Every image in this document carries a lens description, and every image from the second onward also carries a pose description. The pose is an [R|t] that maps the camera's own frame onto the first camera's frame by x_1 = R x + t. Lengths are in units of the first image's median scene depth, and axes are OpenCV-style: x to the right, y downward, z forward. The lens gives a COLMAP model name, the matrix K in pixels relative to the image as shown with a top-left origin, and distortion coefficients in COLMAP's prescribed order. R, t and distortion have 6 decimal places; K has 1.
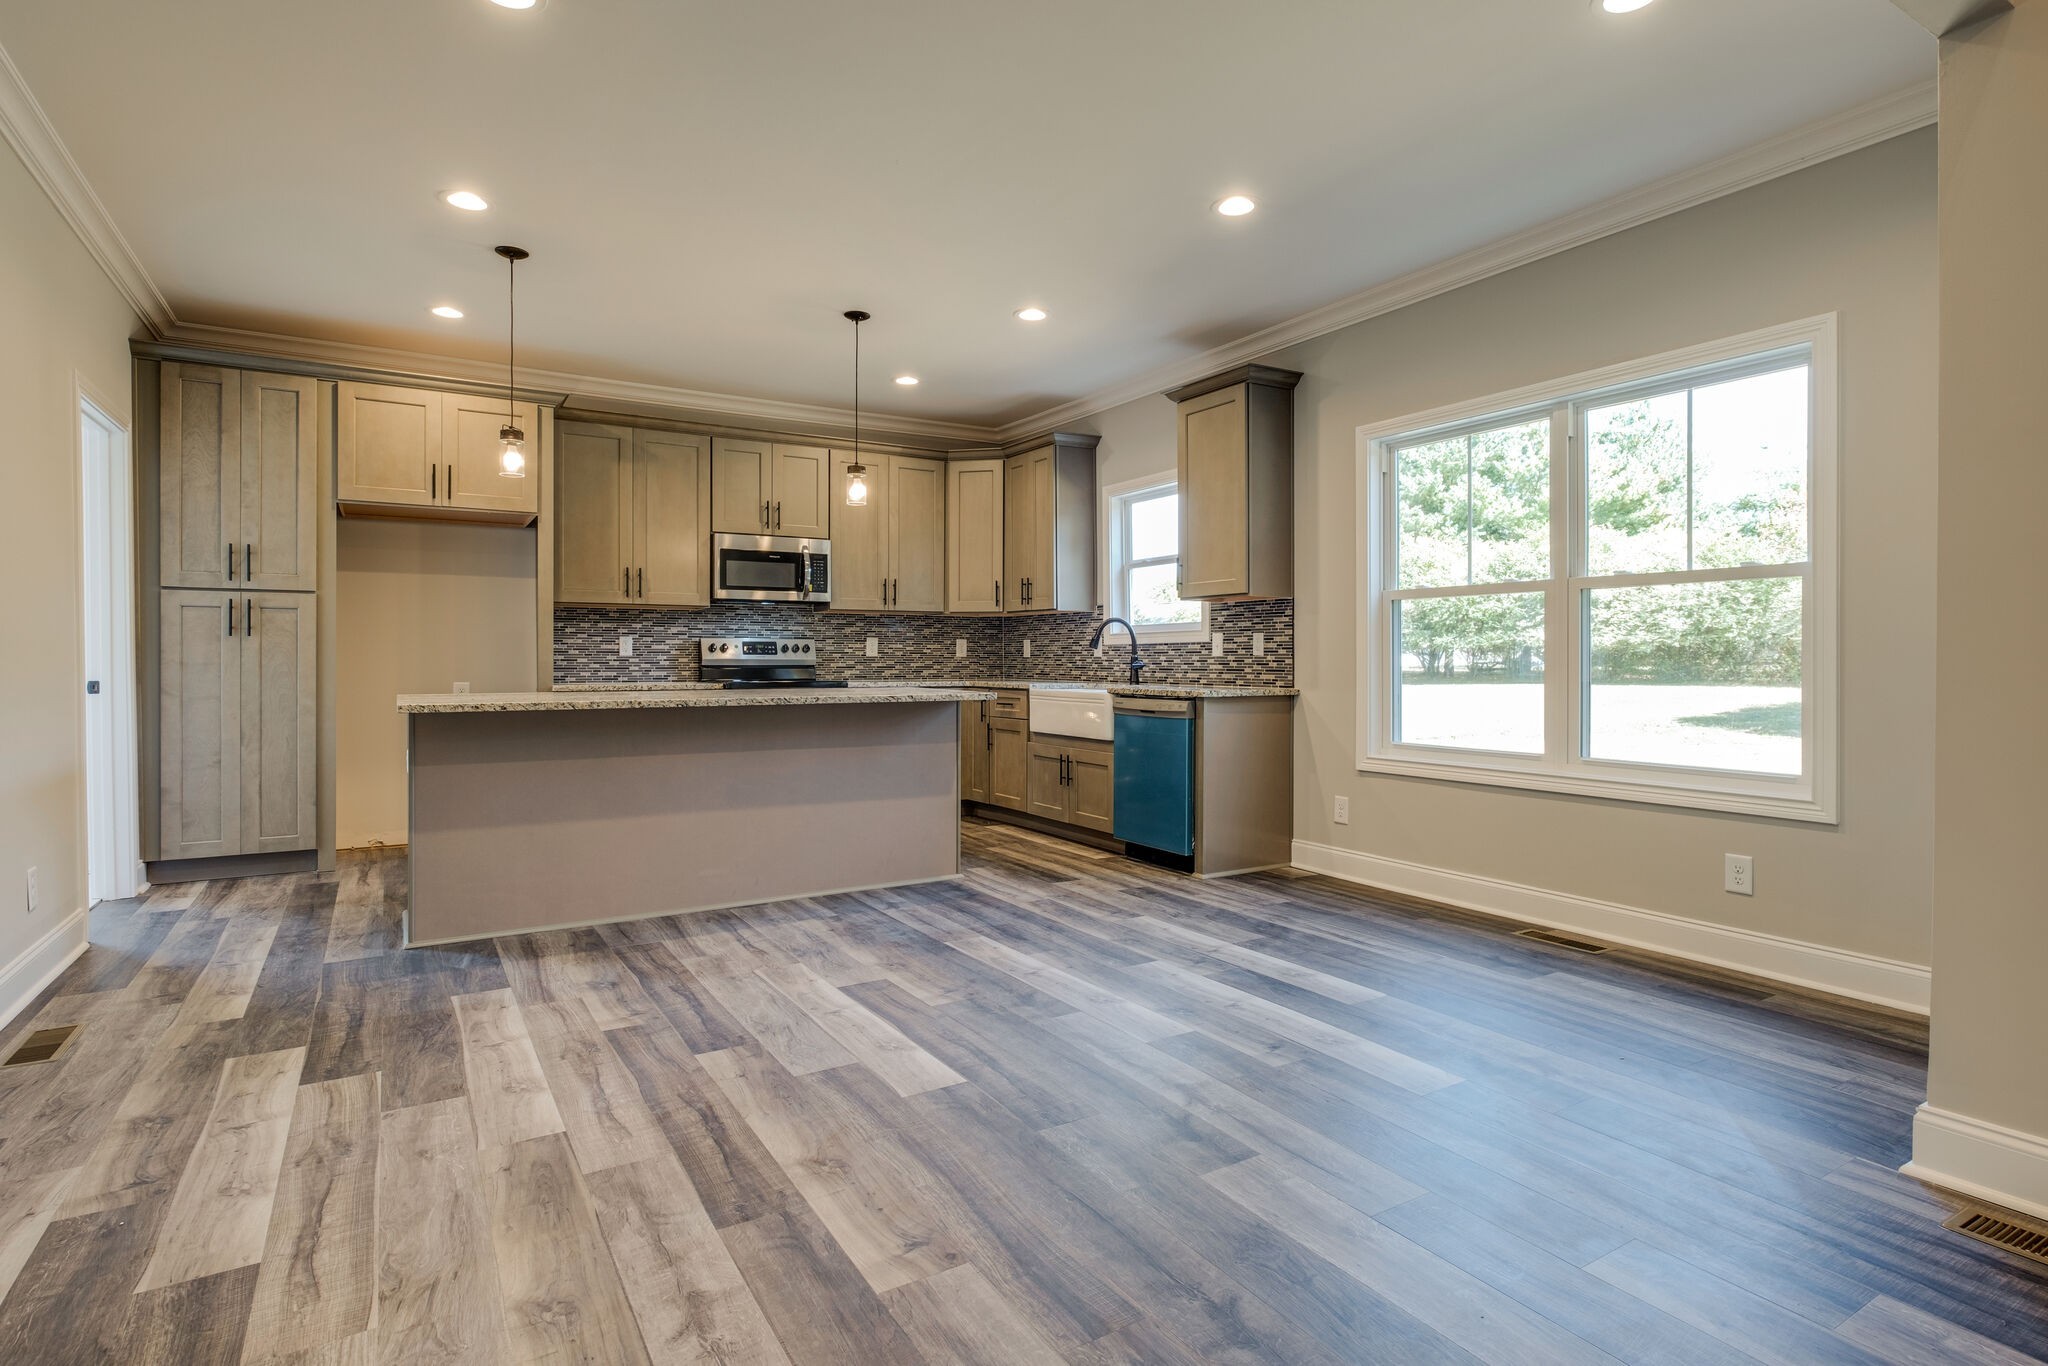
lens RADIAL K [[1036.9, 0, 1024.8], [0, 1036.9, 673.7], [0, 0, 1]] dist [0.001773, -0.001209]
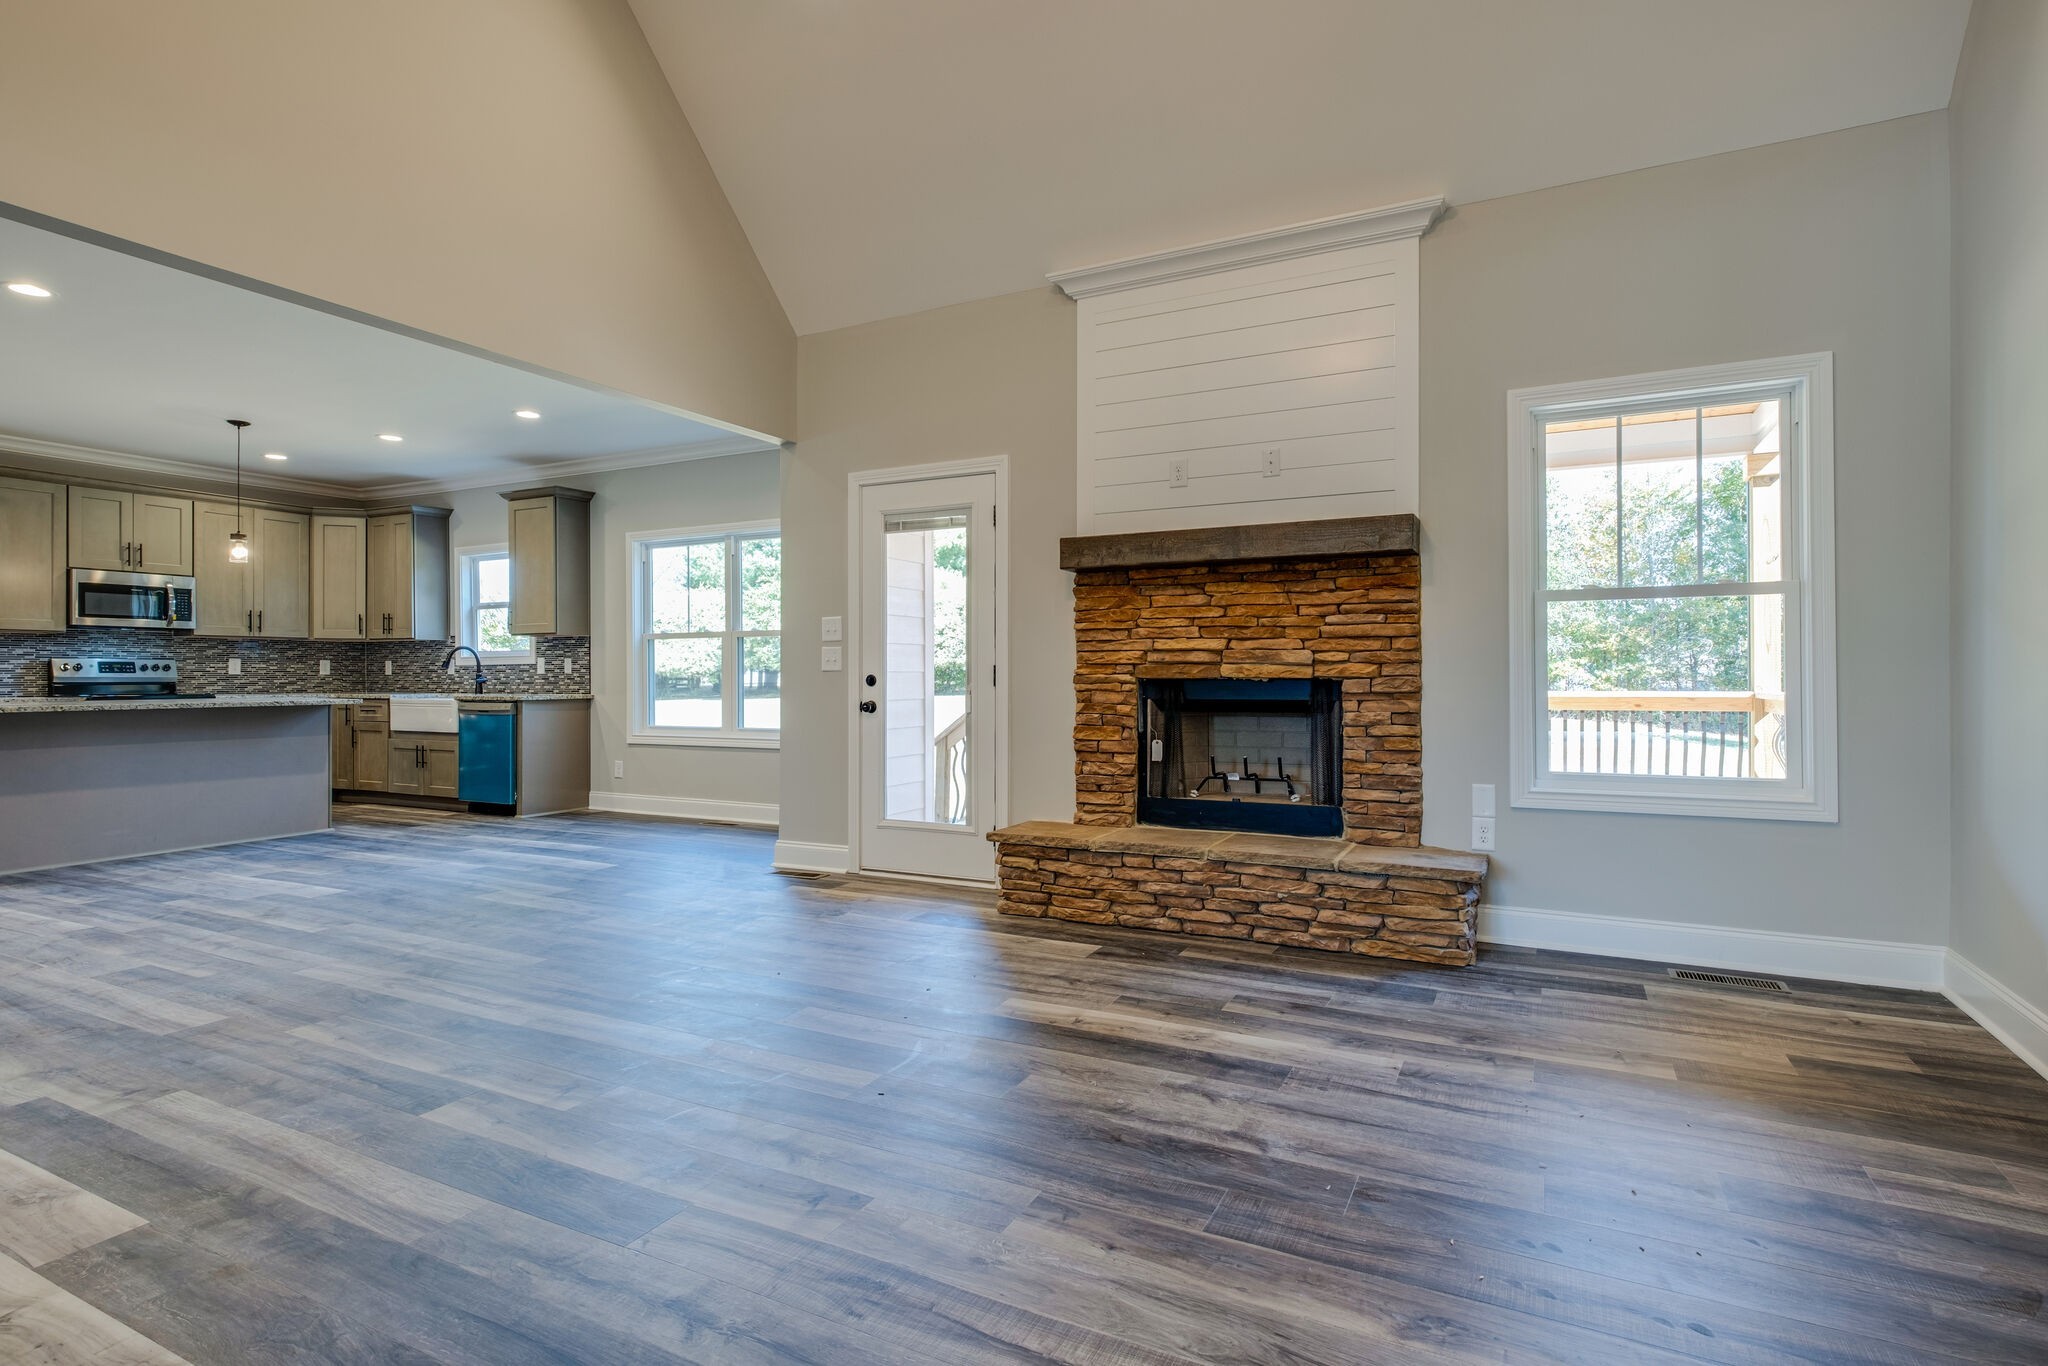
lens RADIAL K [[1036.9, 0, 1030.2], [0, 1036.9, 677.2], [0, 0, 1]] dist [0.001773, -0.001209]
pose [[0.851198, -0.002777, 0.524837, 0.005046], [0.009784, 0.999896, -0.010577, 0.009444], [-0.524753, 0.014138, 0.851137, -0.560513]]
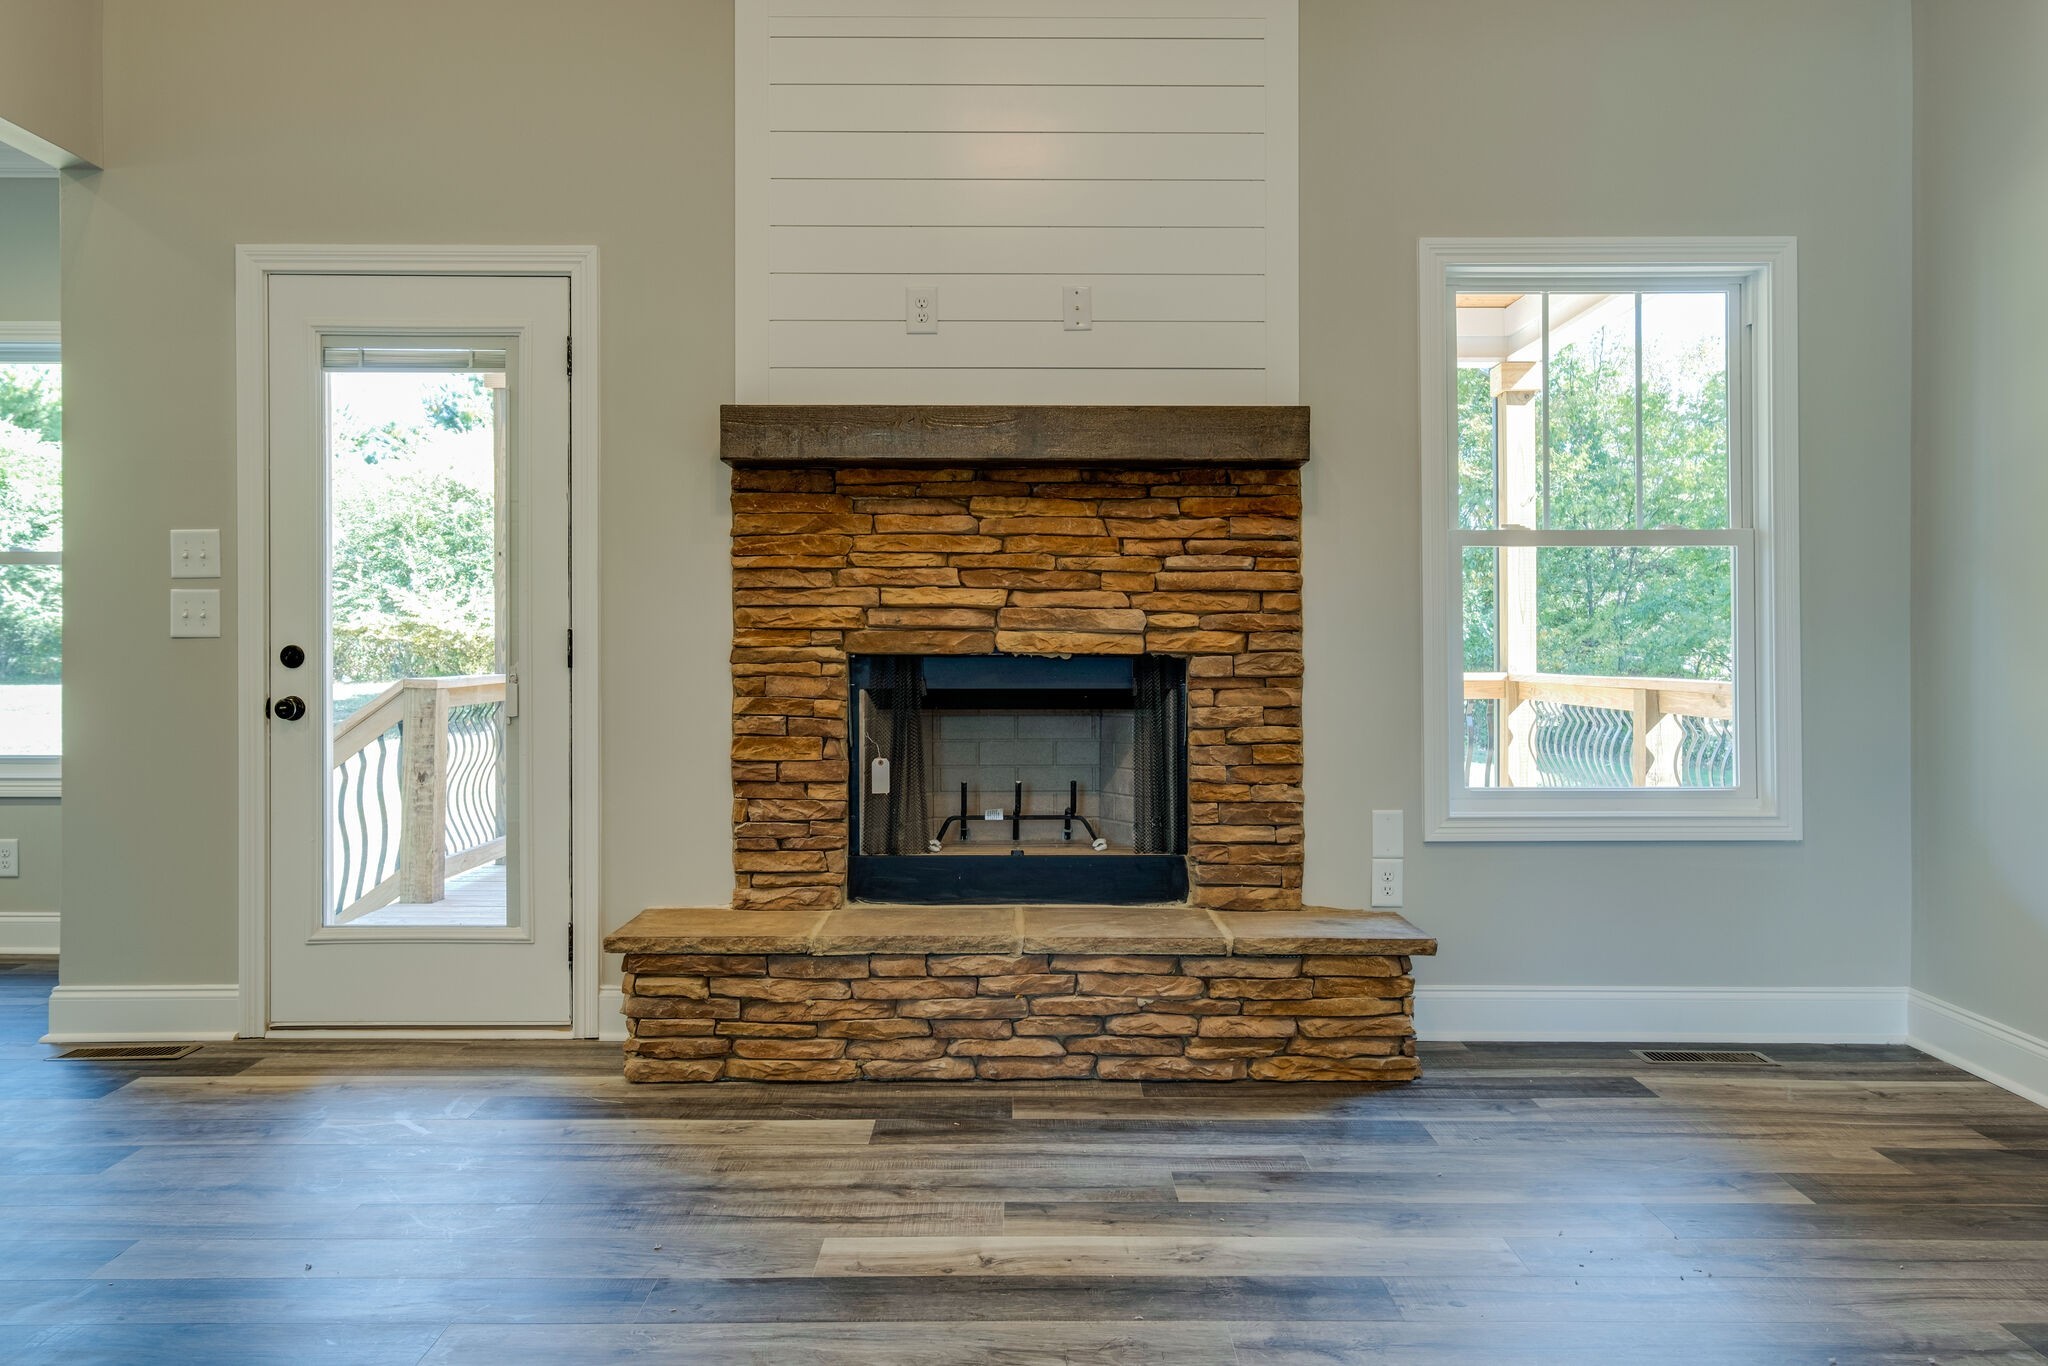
lens RADIAL K [[1633.8, 0, 1049.5], [0, 1633.8, 652.8], [0, 0, 1]] dist [-0.007177, 0.029587]
pose [[0.509677, -0.001506, 0.860365, -0.089948], [0.010480, 0.999935, -0.004458, 0.006522], [-0.860302, 0.011289, 0.509659, -0.383955]]
